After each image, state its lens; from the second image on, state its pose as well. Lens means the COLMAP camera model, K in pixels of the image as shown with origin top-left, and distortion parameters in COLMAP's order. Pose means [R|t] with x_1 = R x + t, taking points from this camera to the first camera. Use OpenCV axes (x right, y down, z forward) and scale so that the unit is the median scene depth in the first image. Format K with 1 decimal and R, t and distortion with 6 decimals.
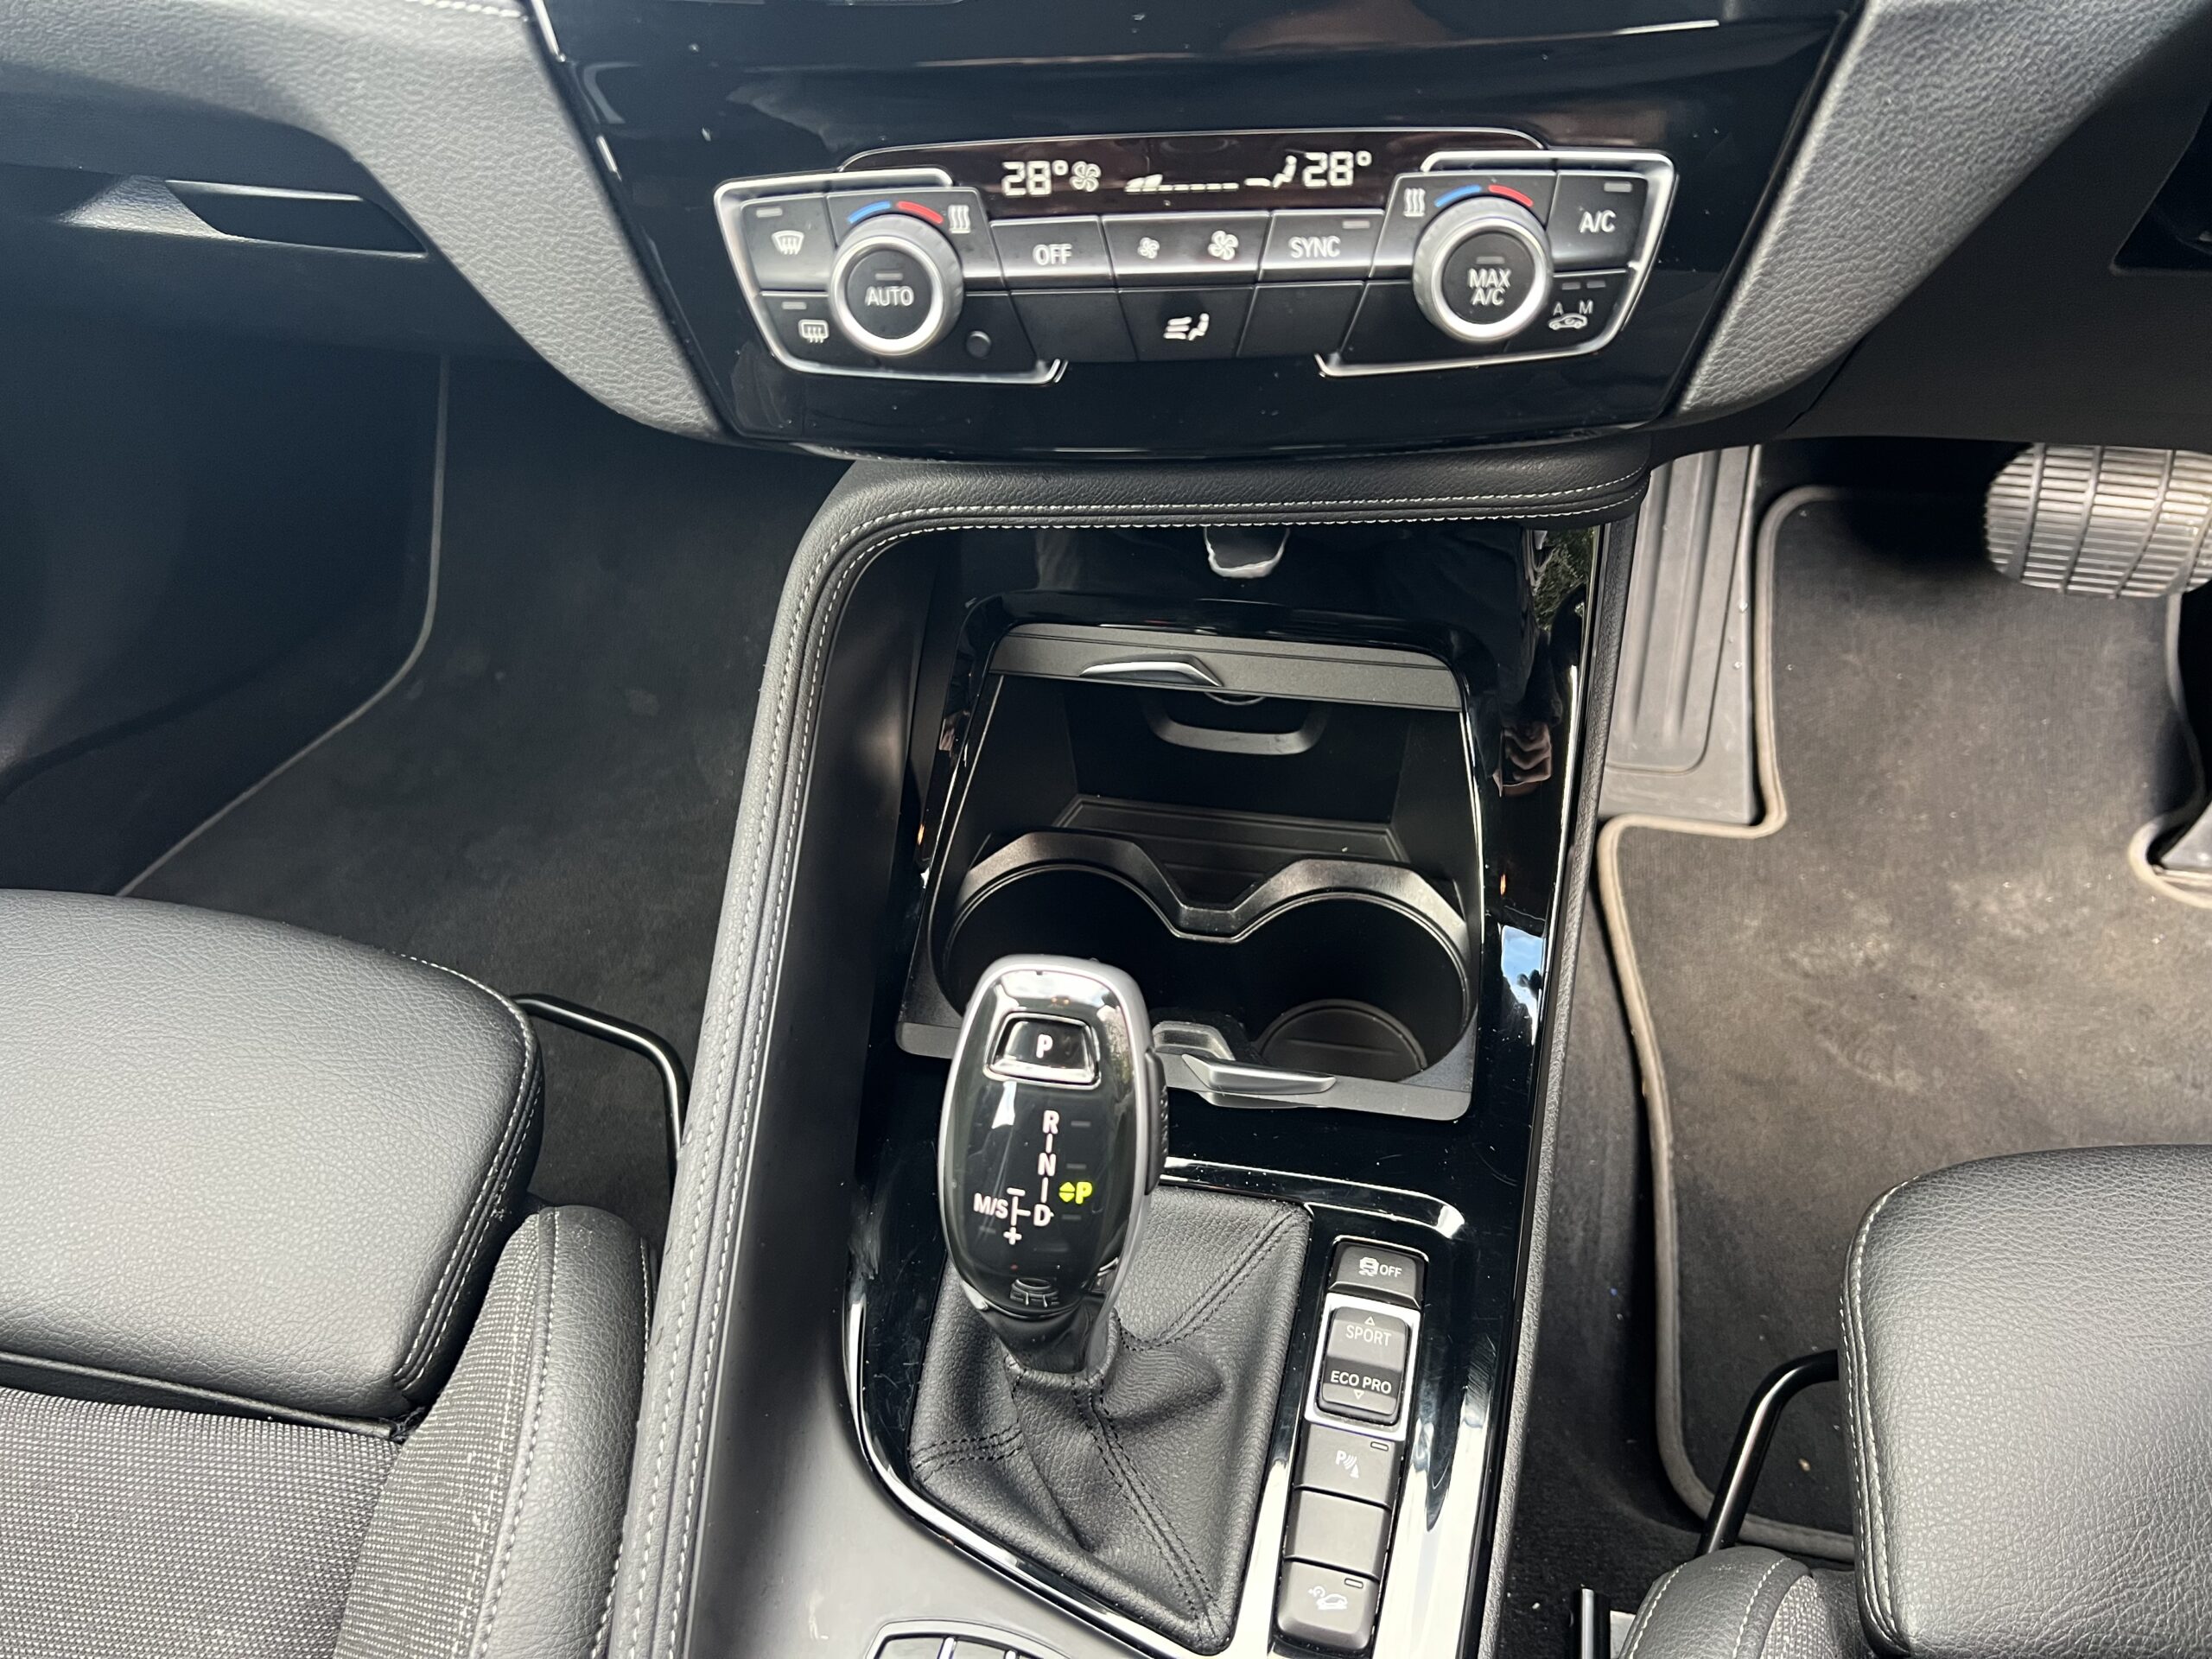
lens RADIAL K [[1672.2, 0, 1107.2], [0, 1672.2, 815.6], [0, 0, 1]] dist [0.043770, -0.056178]
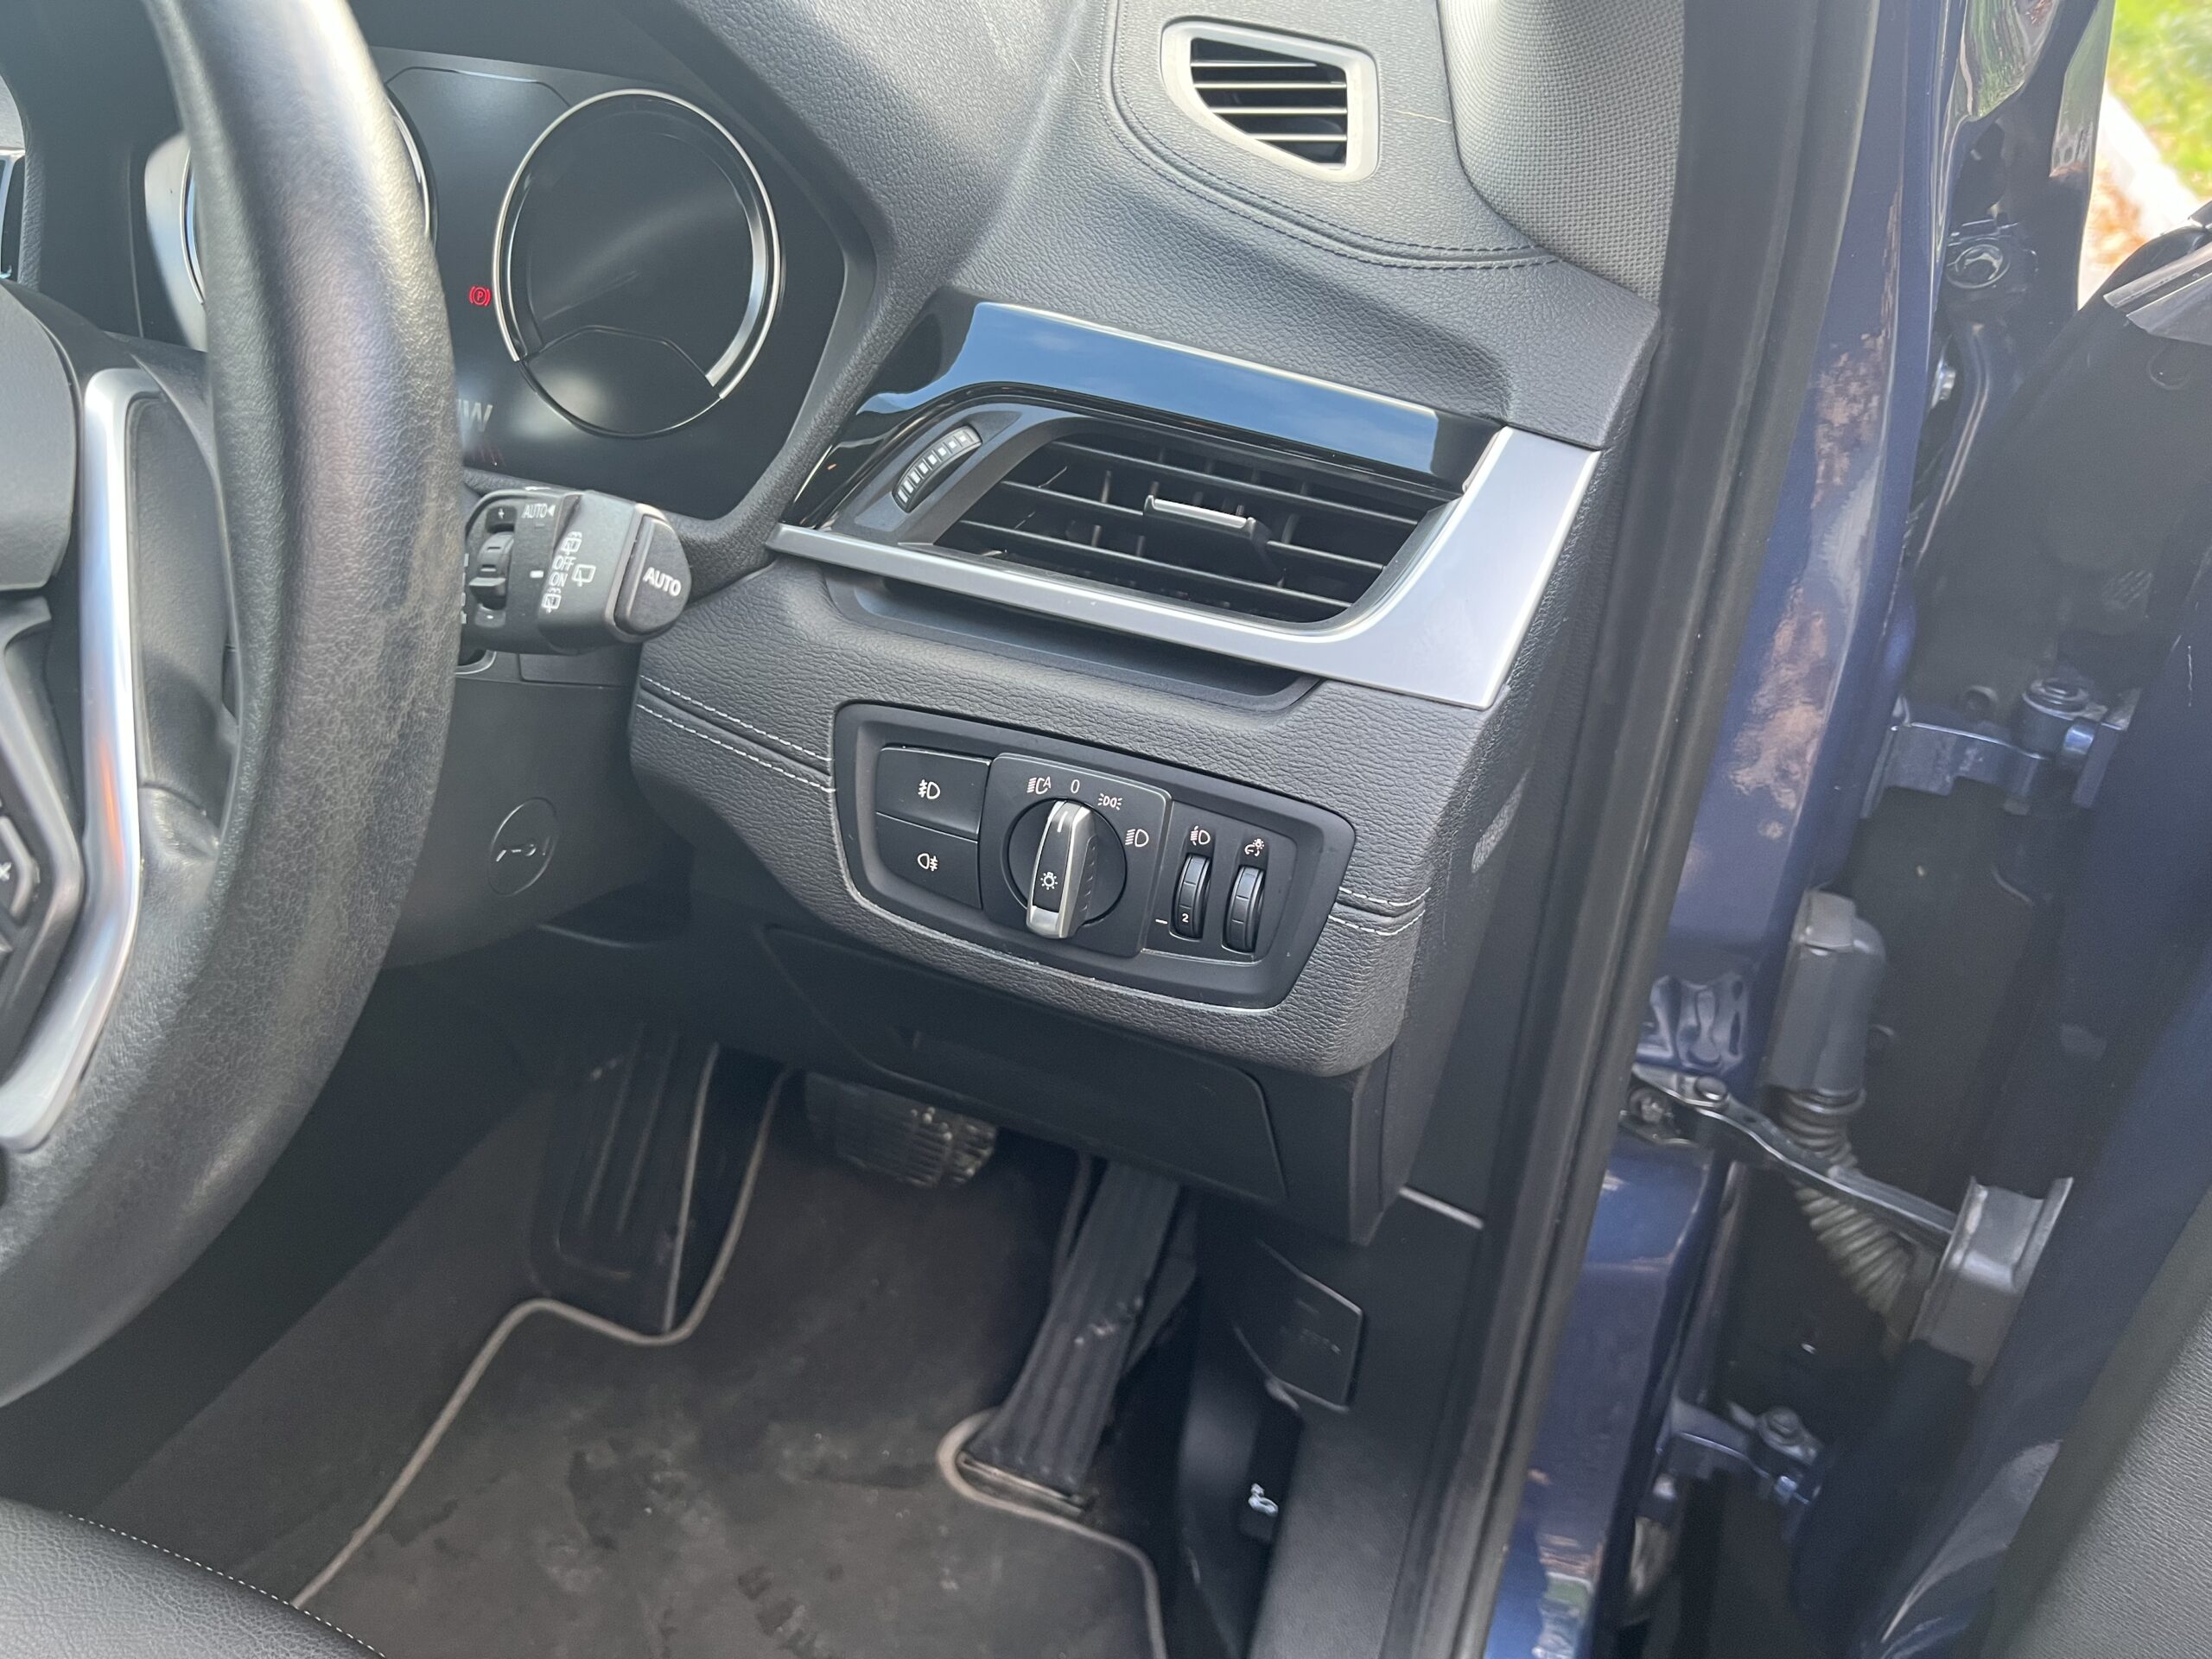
lens RADIAL K [[1659.3, 0, 1112.2], [0, 1659.3, 817.8], [0, 0, 1]] dist [0.057253, -0.070048]
pose [[0.974447, 0.192570, -0.115627, 1.443792], [-0.219671, 0.924452, -0.311662, -0.063014], [0.046875, 0.329099, 0.943131, -0.263246]]
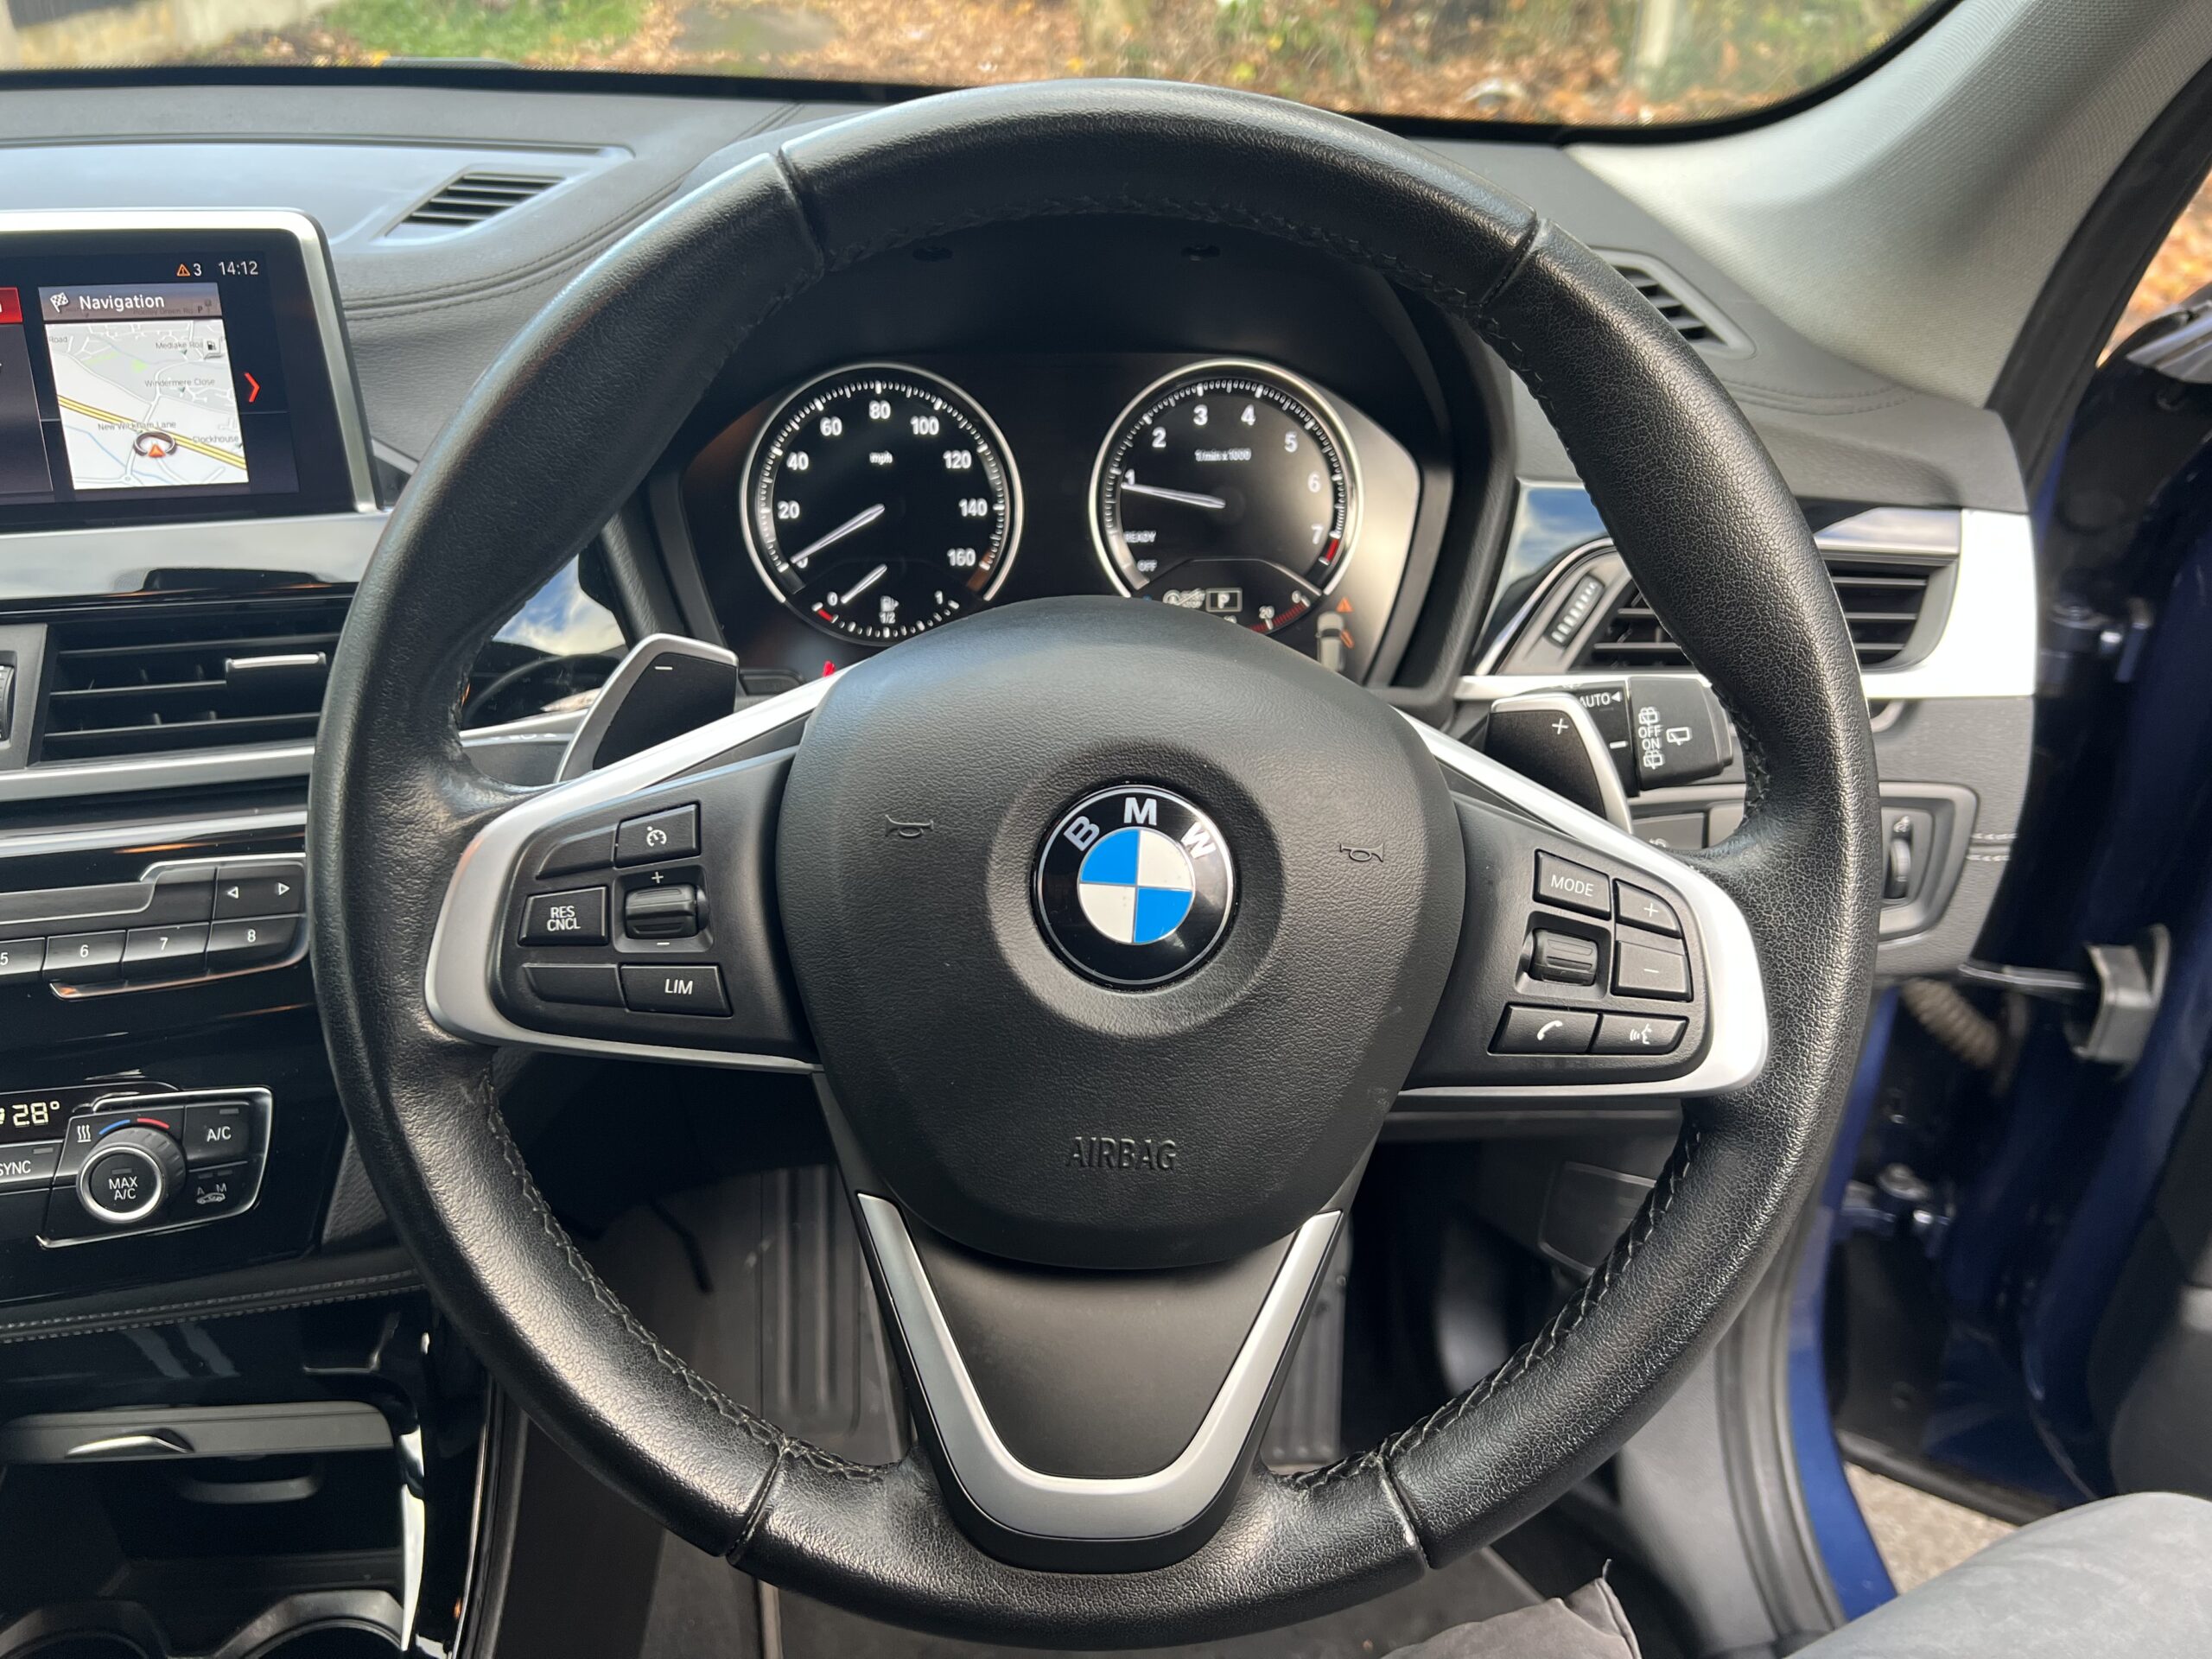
lens RADIAL K [[1672.2, 0, 1107.2], [0, 1672.2, 815.6], [0, 0, 1]] dist [0.043770, -0.056178]
pose [[0.968549, -0.055774, 0.242490, 0.514949], [0.141252, 0.925544, -0.351307, 0.019774], [-0.204841, 0.374511, 0.904313, -0.462223]]
